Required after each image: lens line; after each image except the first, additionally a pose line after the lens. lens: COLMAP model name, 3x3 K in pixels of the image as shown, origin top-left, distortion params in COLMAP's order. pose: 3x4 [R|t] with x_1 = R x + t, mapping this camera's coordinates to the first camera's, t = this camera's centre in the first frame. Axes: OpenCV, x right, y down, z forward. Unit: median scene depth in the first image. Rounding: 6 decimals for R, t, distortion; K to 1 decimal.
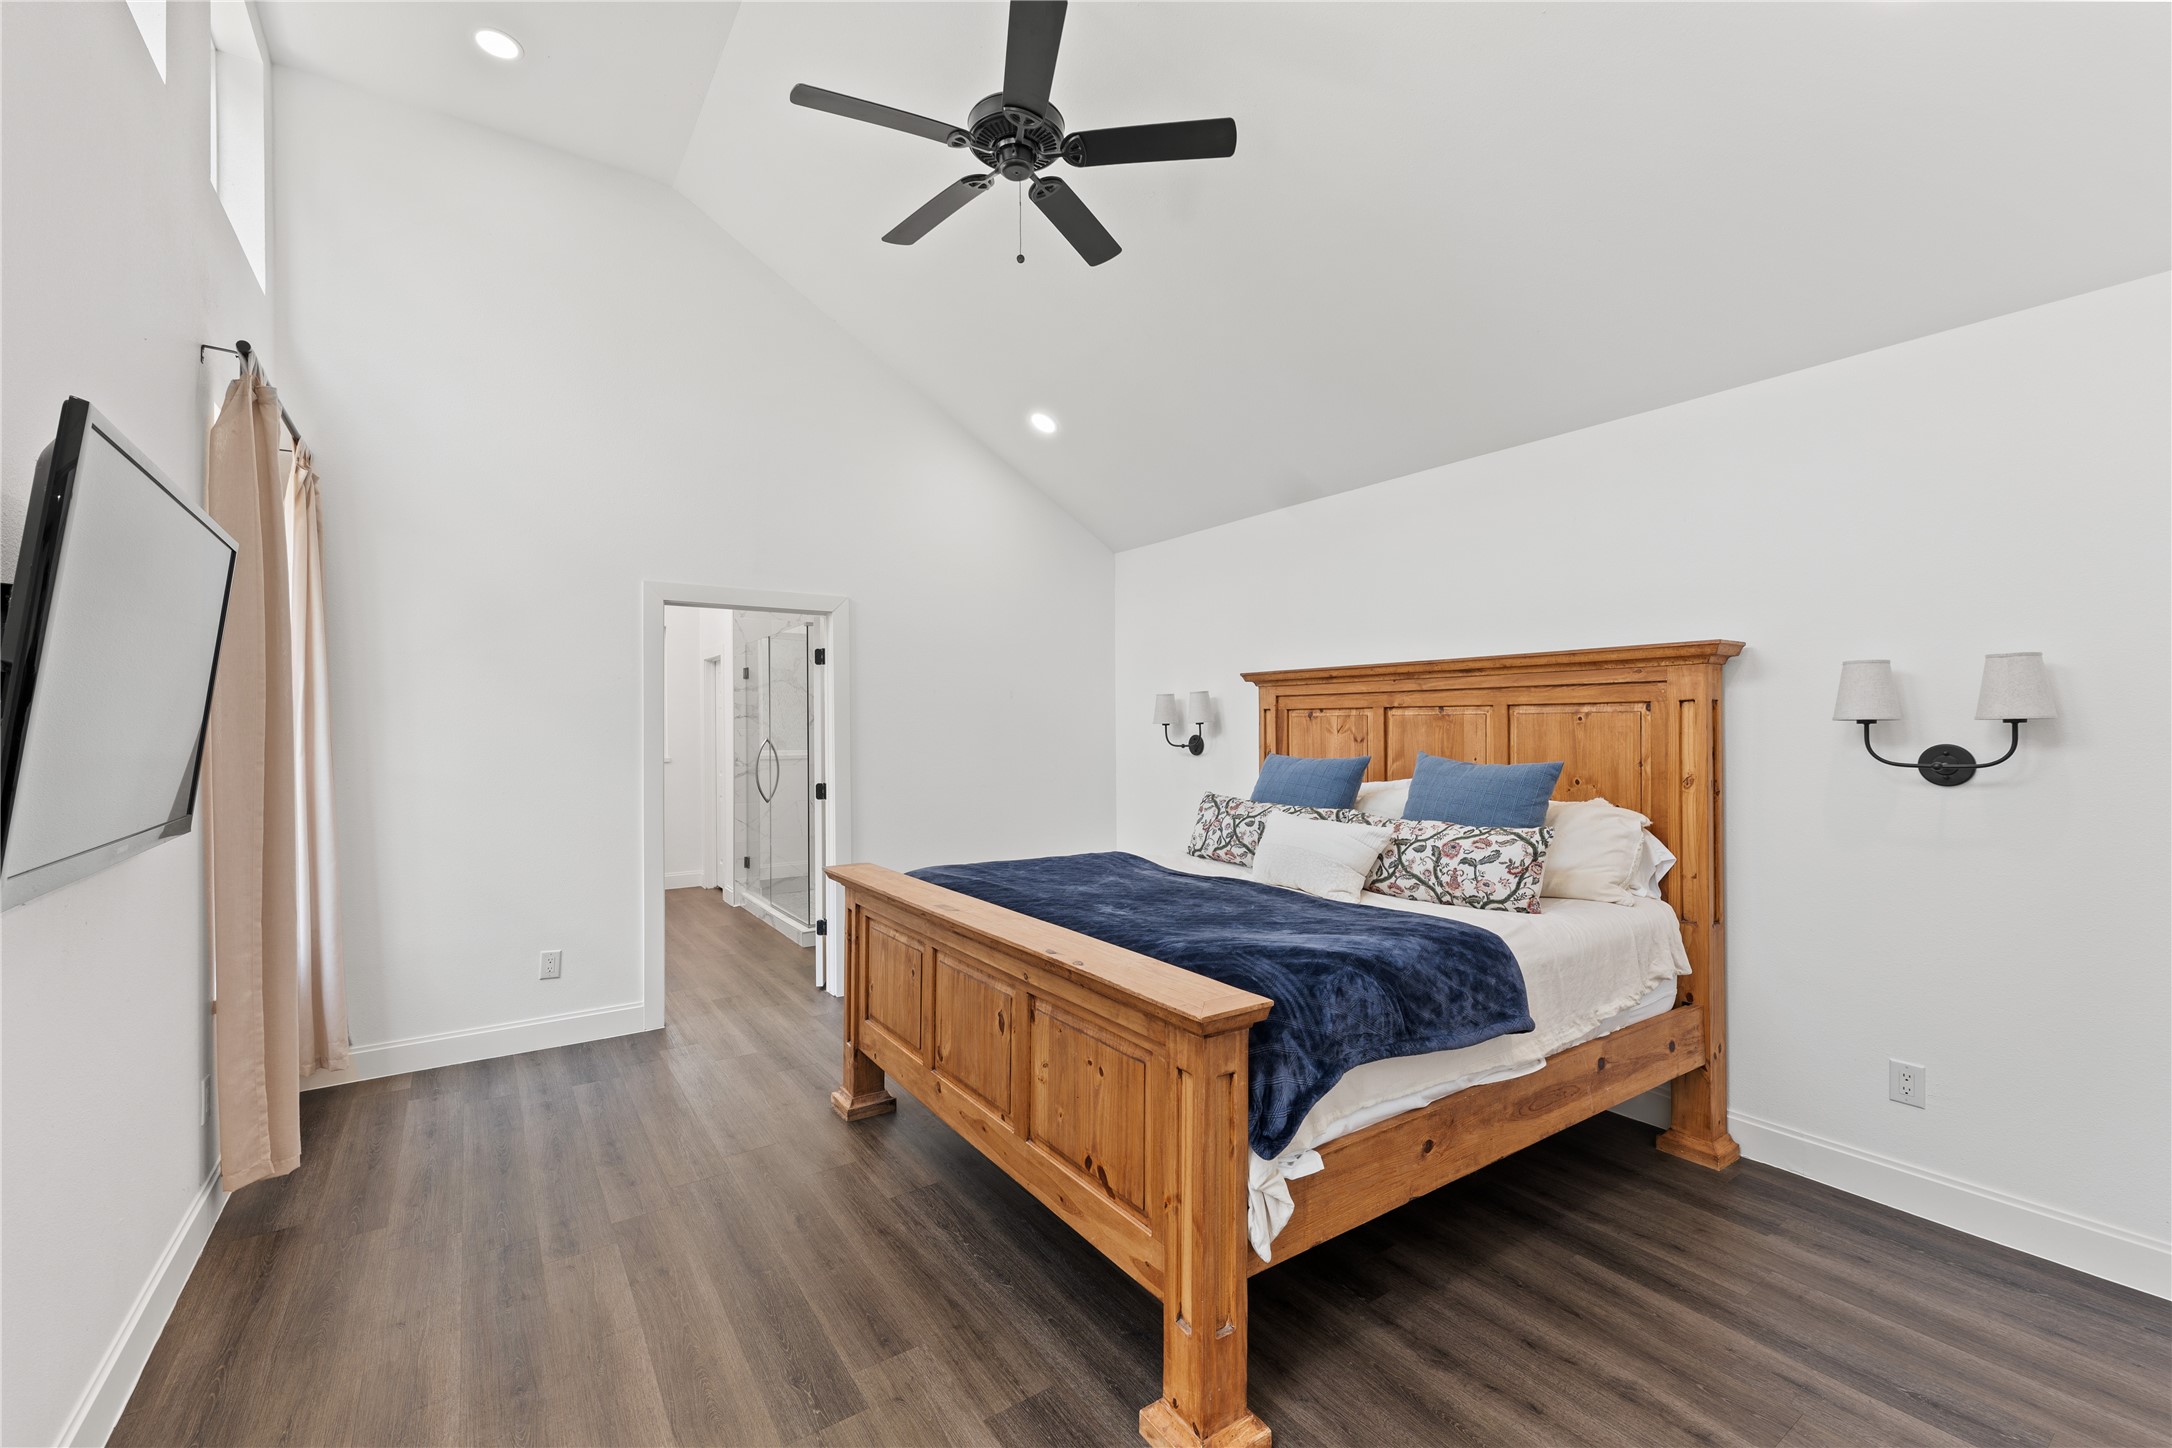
lens RADIAL K [[863.8, 0, 1086.0], [0, 863.8, 724.0], [0, 0, 1]] dist [-0.051886, 0.000066]
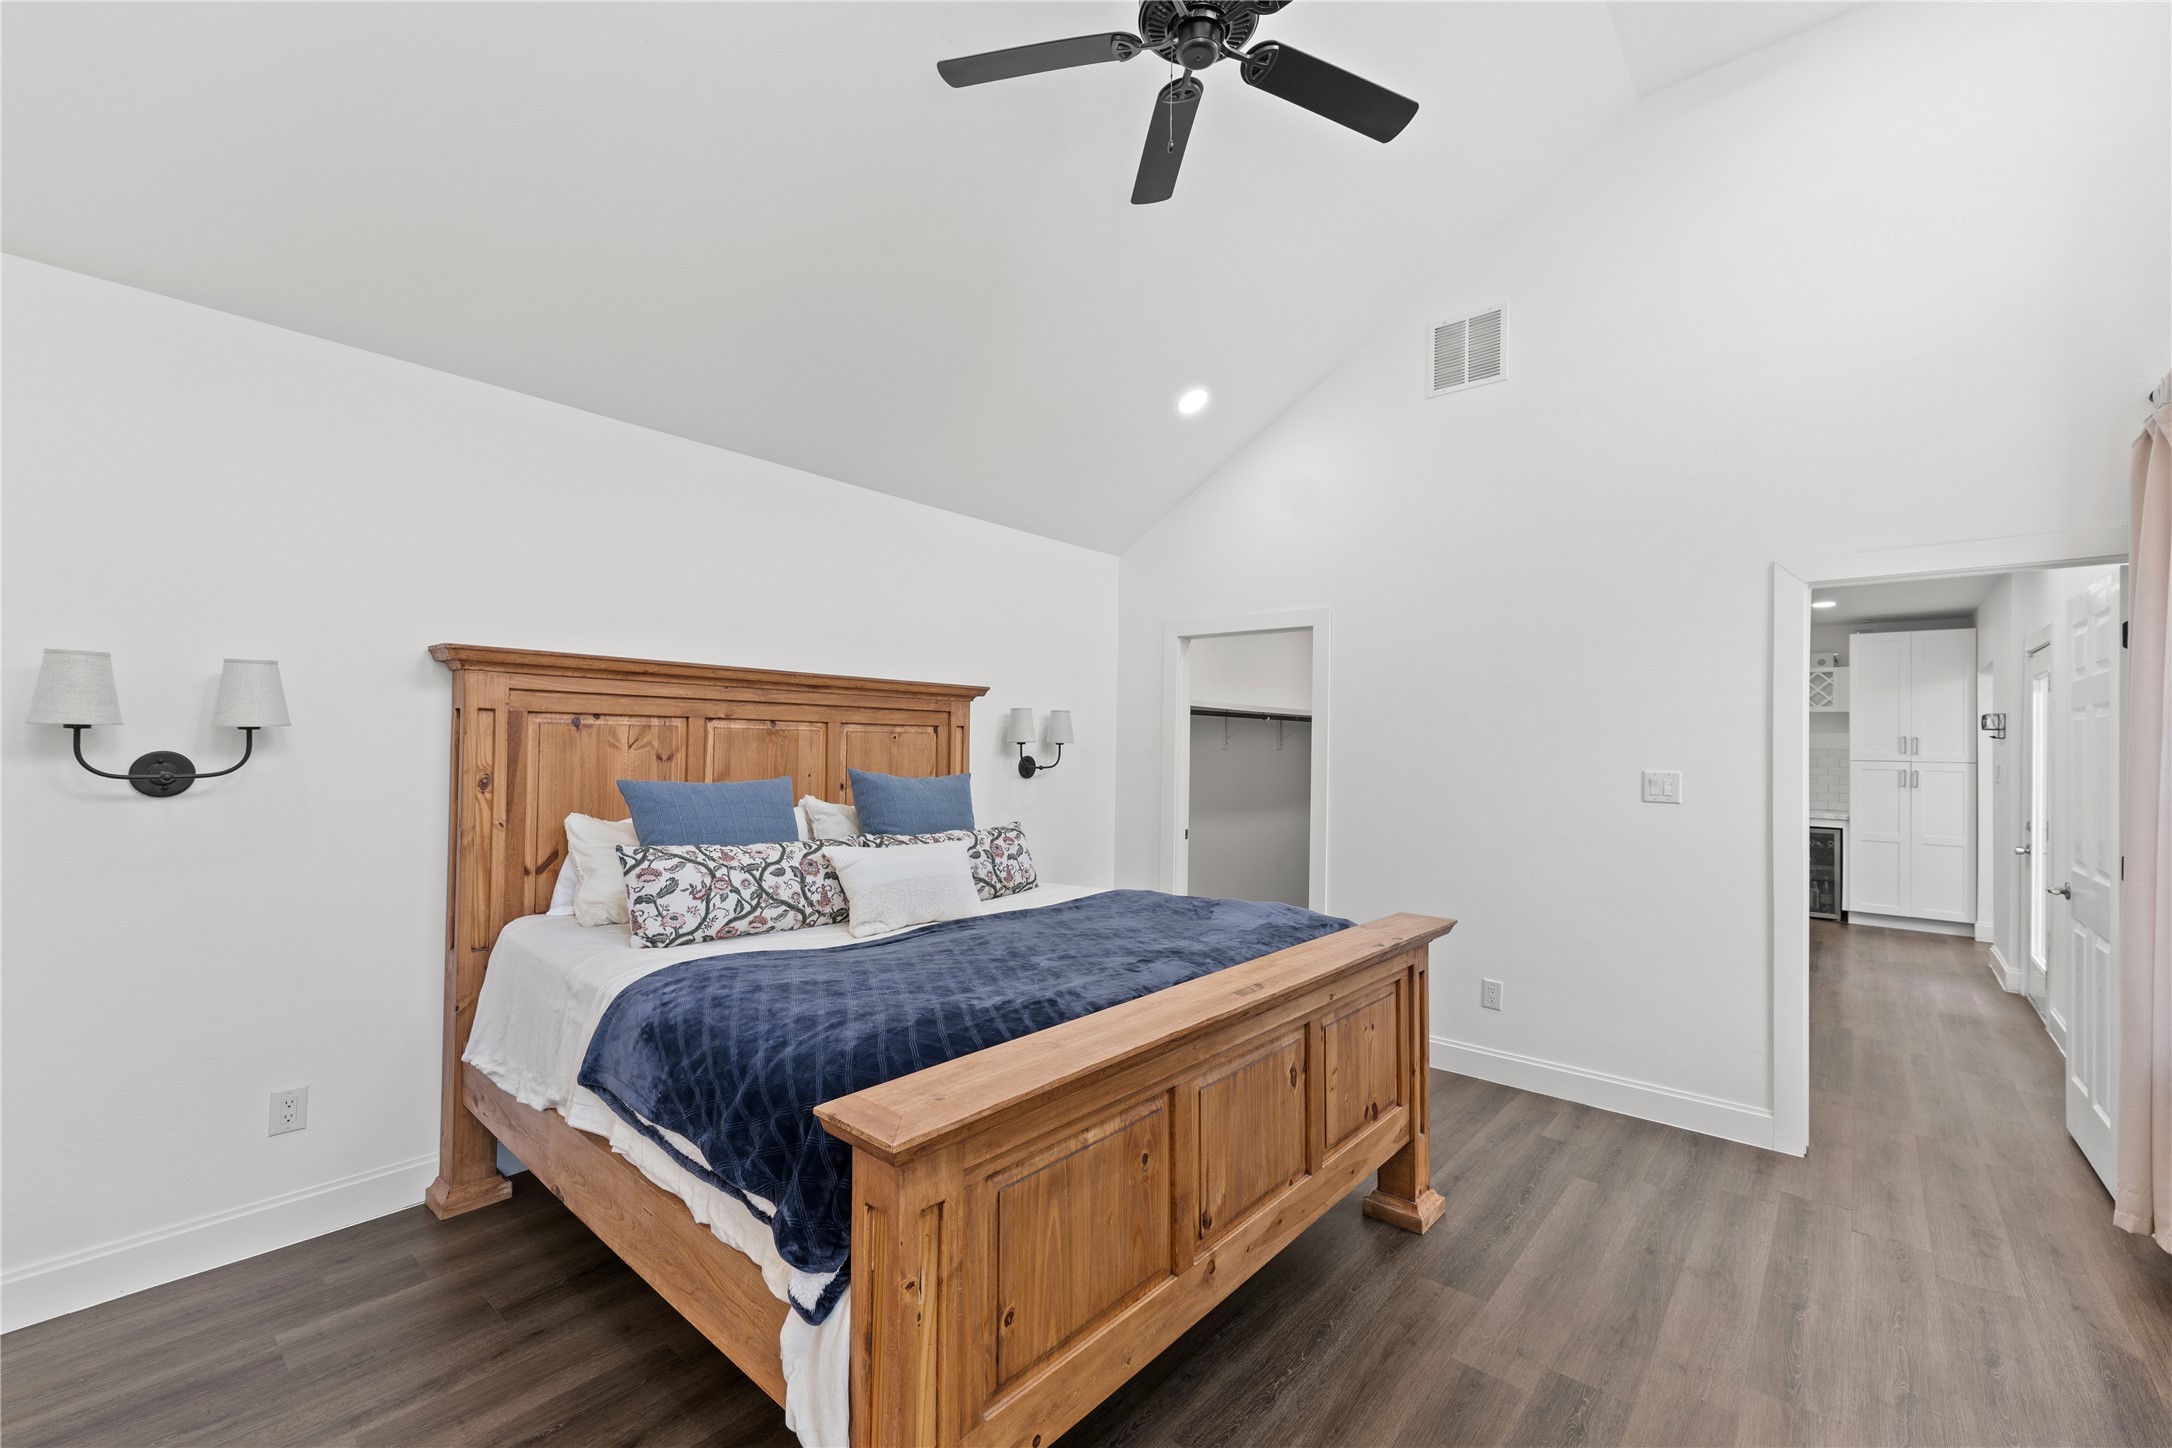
lens RADIAL K [[897.4, 0, 1092.7], [0, 897.4, 716.0], [0, 0, 1]] dist [0.000999, 0.000166]
pose [[-0.259646, 0.029749, 0.965246, -0.591038], [-0.017953, 0.999204, -0.035625, 0.002976], [-0.965537, -0.026579, -0.258905, 0.879587]]
